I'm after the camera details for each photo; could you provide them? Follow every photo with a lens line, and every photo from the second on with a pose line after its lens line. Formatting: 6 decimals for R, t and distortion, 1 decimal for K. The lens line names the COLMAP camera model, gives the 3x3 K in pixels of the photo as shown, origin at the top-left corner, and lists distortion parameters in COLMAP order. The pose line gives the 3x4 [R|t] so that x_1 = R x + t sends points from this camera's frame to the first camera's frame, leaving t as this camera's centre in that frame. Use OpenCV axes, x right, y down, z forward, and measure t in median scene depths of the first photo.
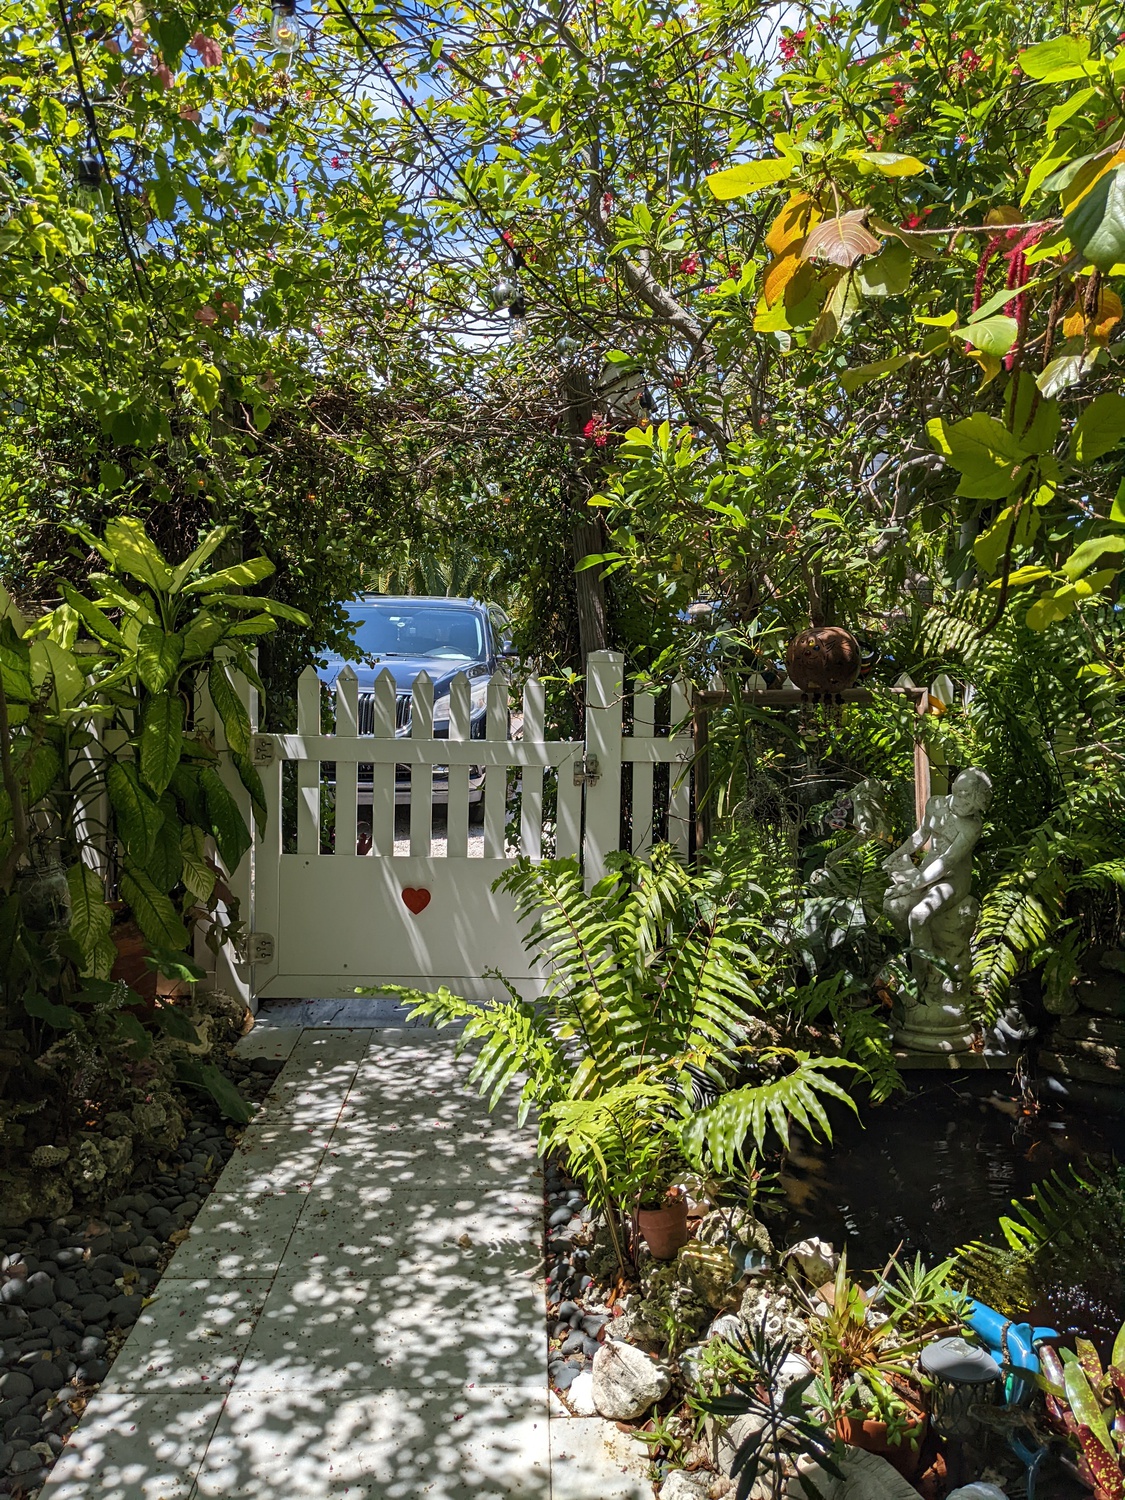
lens RADIAL K [[1187.0, 0, 562.5], [0, 1187.0, 750.0], [0, 0, 1]] dist [-0.003831, -0.009682]
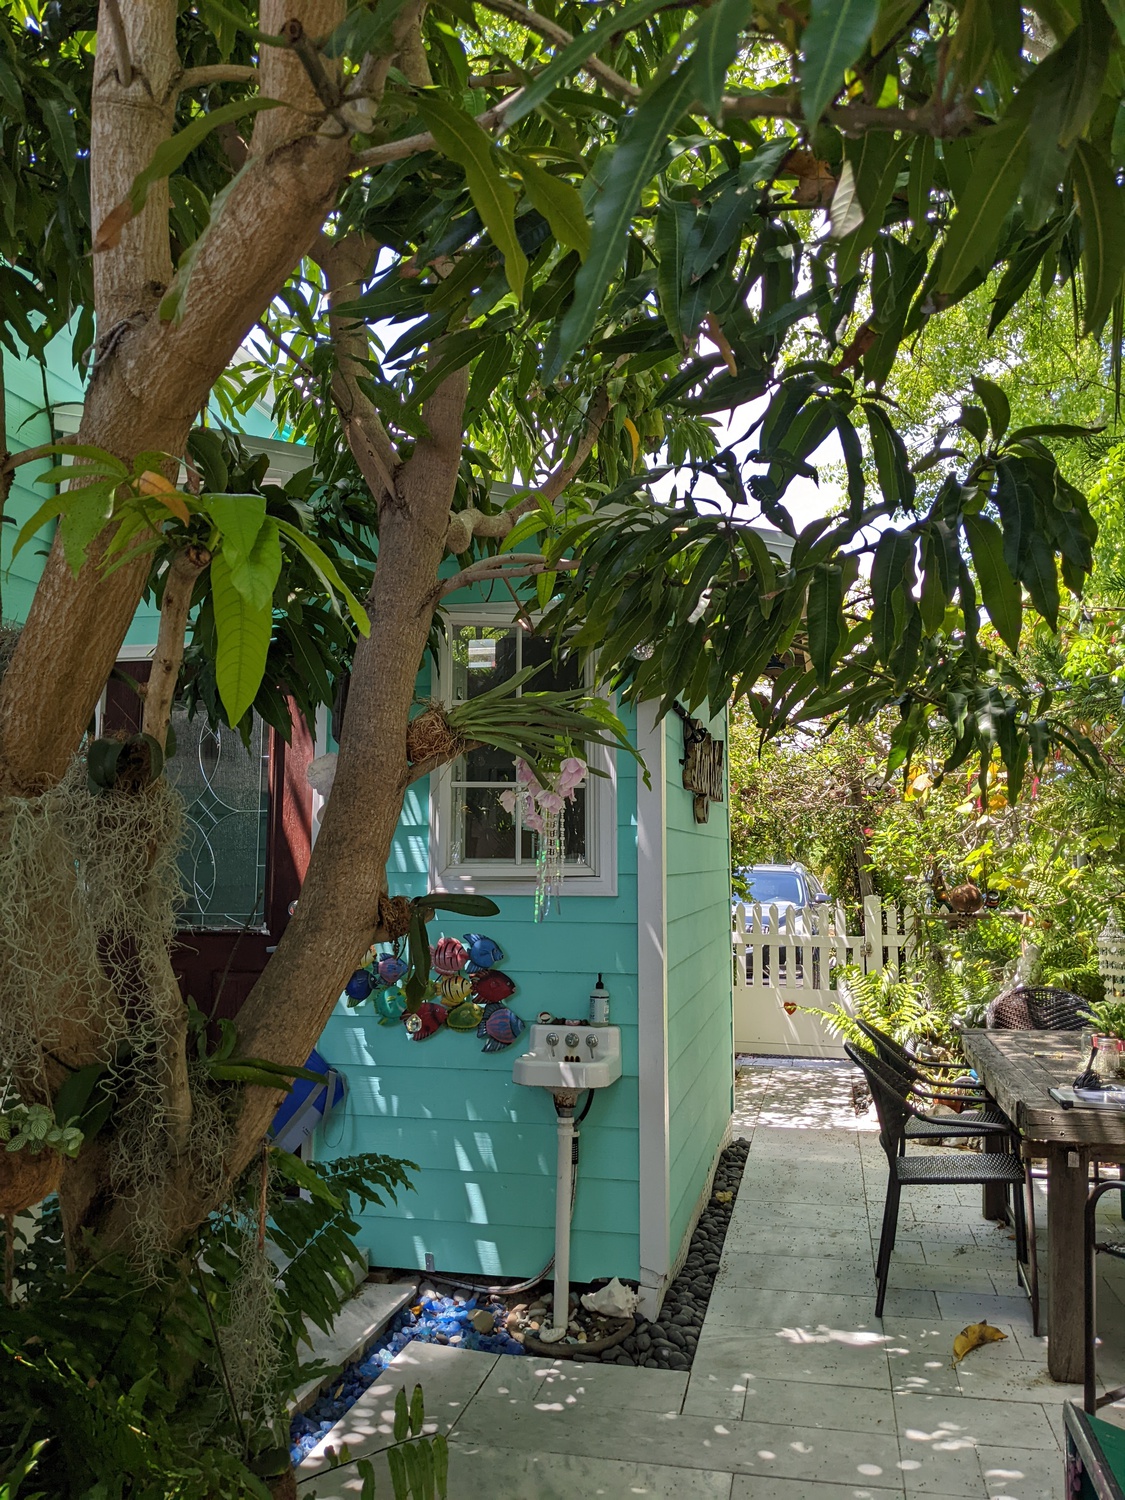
lens RADIAL K [[1187.0, 0, 562.5], [0, 1187.0, 750.0], [0, 0, 1]] dist [-0.003831, -0.009682]
pose [[0.970793, -0.024280, -0.238688, 0.007648], [-0.027167, 0.977343, -0.209911, 0.132425], [0.238377, 0.210265, 0.948138, -1.293696]]
